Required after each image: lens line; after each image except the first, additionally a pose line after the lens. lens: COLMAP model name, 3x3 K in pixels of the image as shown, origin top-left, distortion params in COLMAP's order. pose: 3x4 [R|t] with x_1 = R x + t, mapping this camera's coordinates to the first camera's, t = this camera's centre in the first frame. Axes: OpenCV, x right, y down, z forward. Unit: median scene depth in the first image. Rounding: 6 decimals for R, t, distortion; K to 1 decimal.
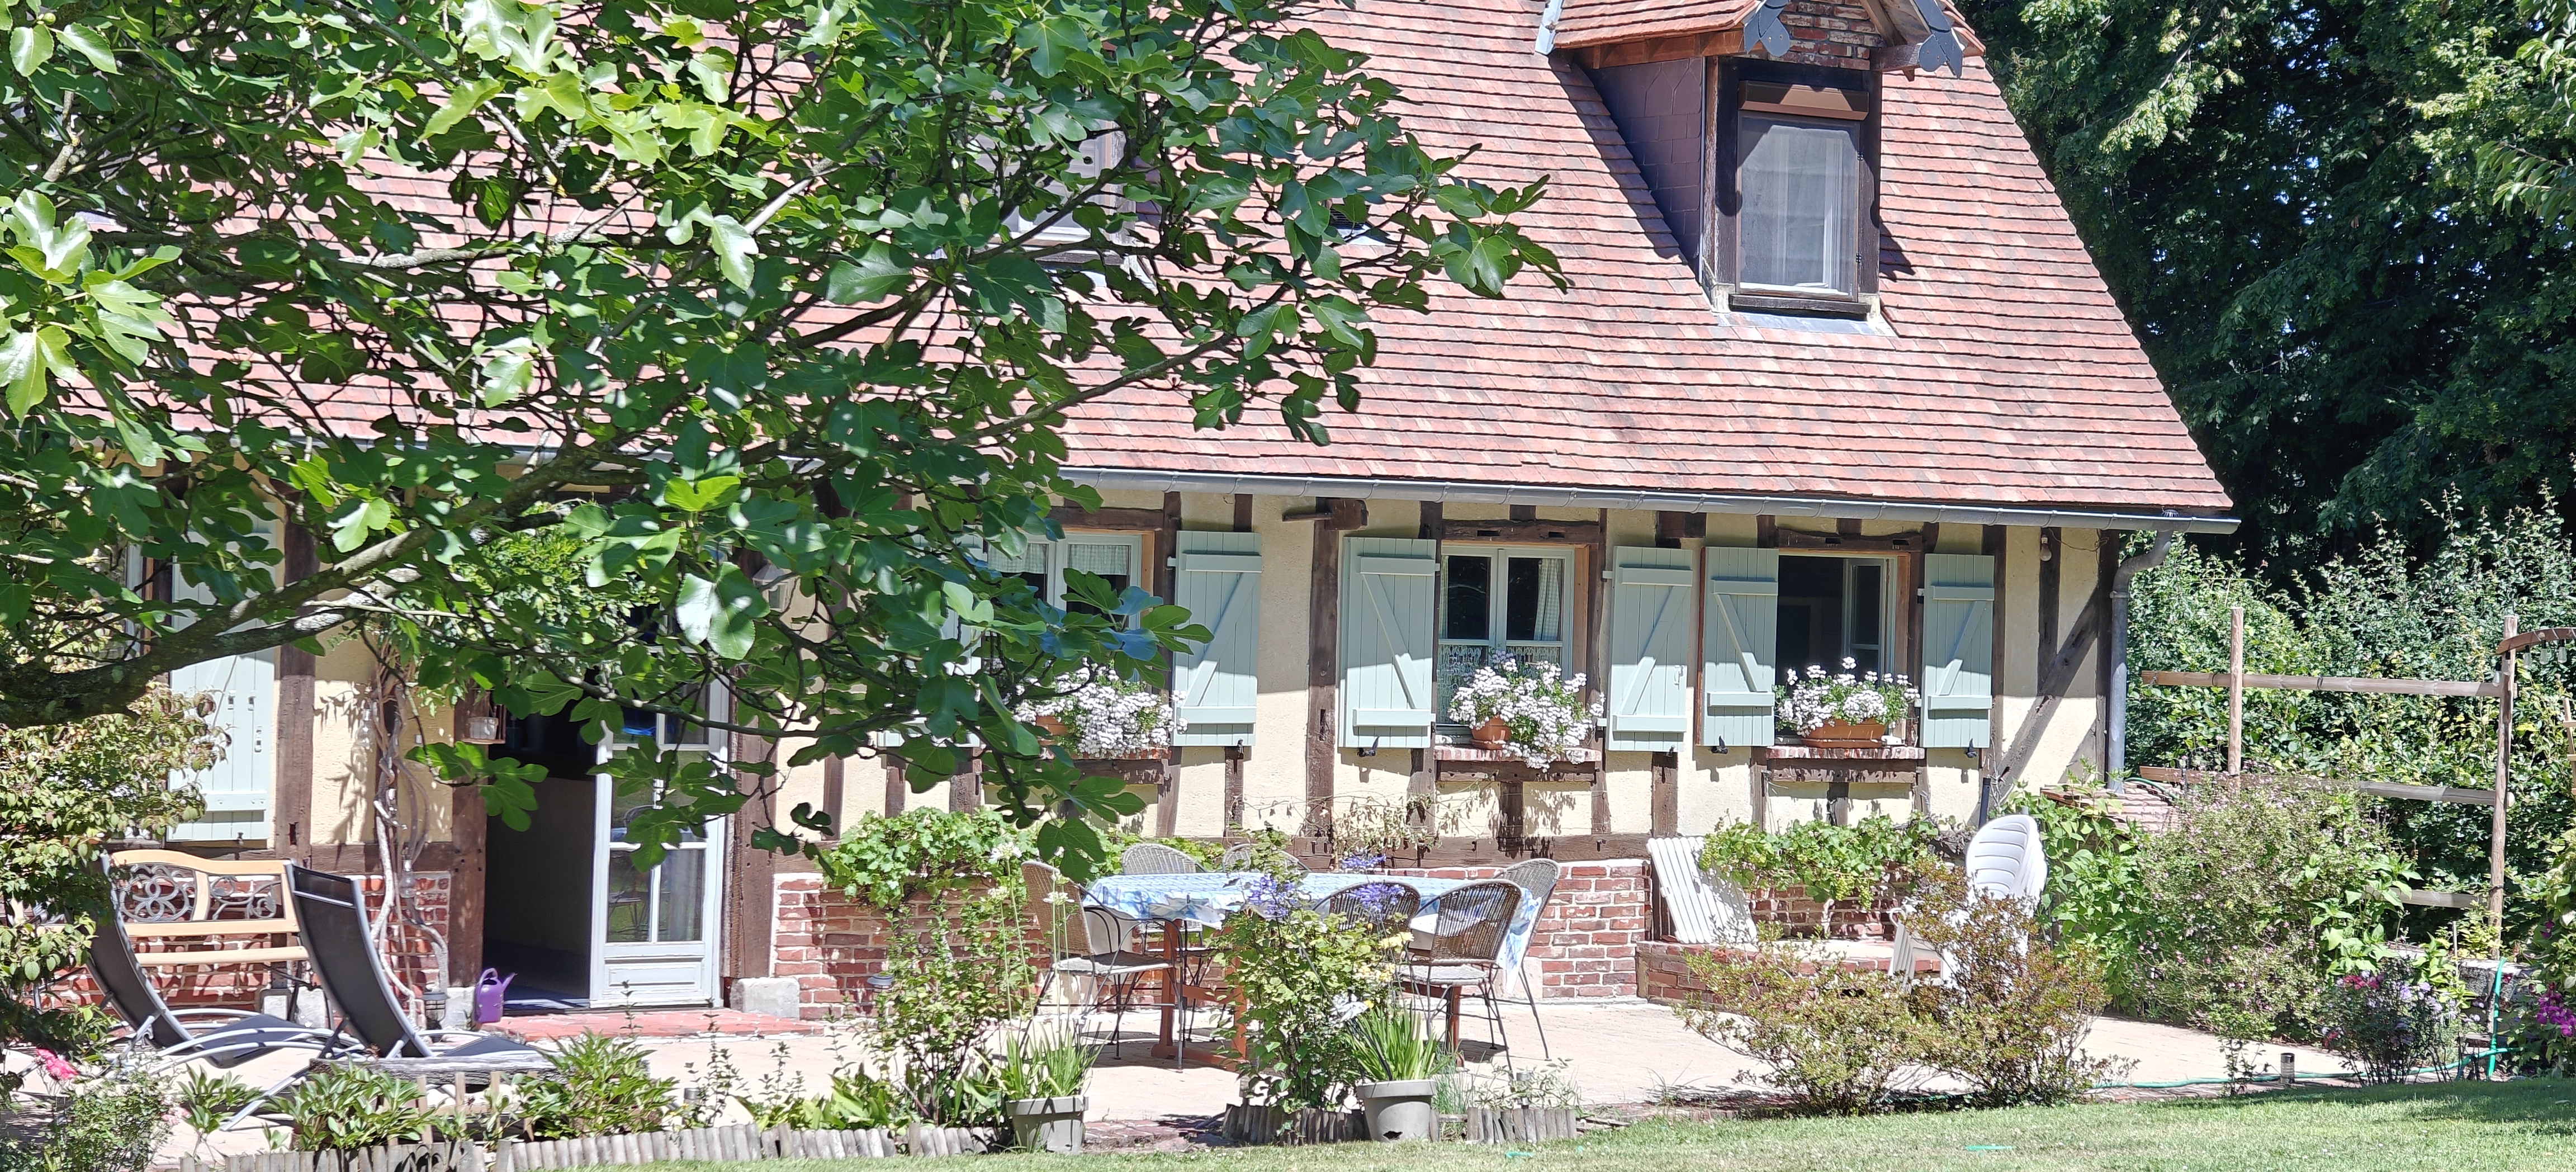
lens RADIAL K [[5680.3, 0, 1288.0], [0, 5680.3, 586.0], [0, 0, 1]] dist [0.022826, 0.030819]
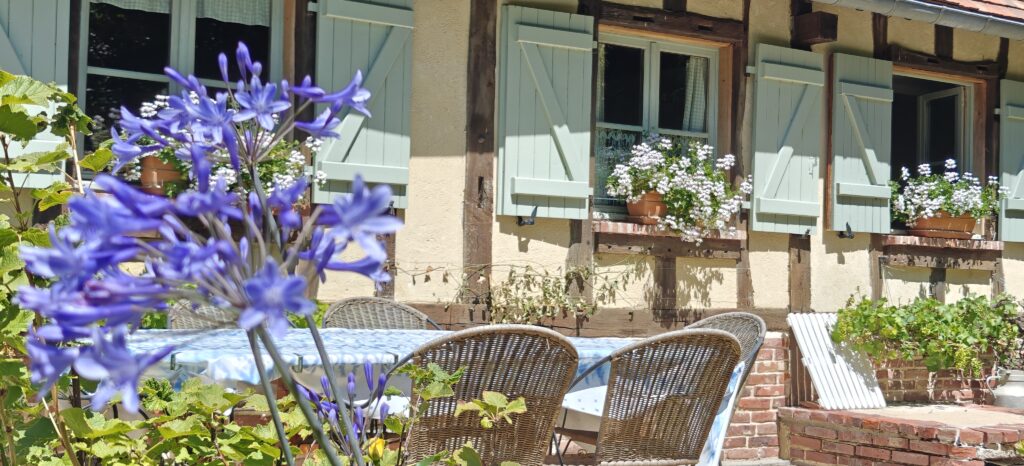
lens RADIAL K [[1442.7, 0, 512.0], [0, 1442.7, 233.0], [0, 0, 1]] dist [0.014893, -0.077232]
pose [[0.999695, -0.001823, -0.024626, 0.017285], [0.000791, 0.999124, -0.041849, 0.040901], [0.024681, 0.041817, 0.998820, 0.724602]]
